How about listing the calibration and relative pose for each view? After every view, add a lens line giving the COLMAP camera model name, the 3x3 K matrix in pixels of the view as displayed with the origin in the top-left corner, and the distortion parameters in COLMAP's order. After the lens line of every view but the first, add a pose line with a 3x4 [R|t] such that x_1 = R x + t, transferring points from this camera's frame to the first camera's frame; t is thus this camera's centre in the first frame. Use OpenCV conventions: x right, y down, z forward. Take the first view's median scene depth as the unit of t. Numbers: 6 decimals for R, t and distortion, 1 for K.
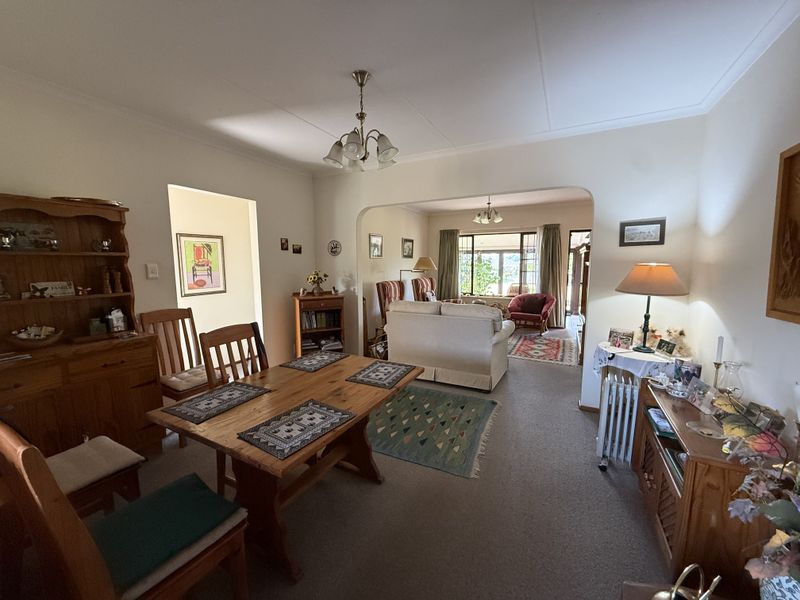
lens RADIAL K [[317.5, 0, 401.3], [0, 317.5, 302.2], [0, 0, 1]] dist [-0.001561, 0.000003]
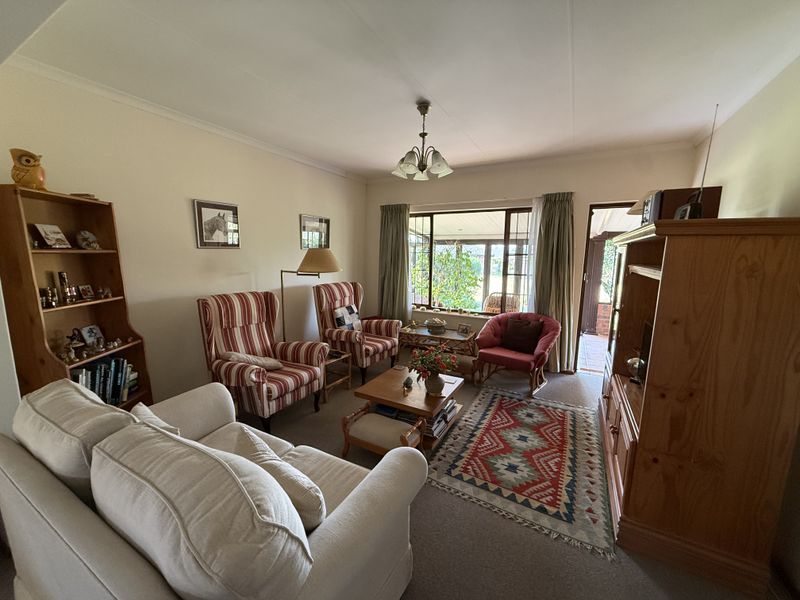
lens RADIAL K [[317.5, 0, 399.2], [0, 317.5, 301.9], [0, 0, 1]] dist [-0.001561, 0.000003]
pose [[0.999597, 0.021207, -0.018847, 0.189172], [-0.020574, 0.999237, 0.033187, -0.061142], [0.019537, -0.032786, 0.999271, 0.390919]]
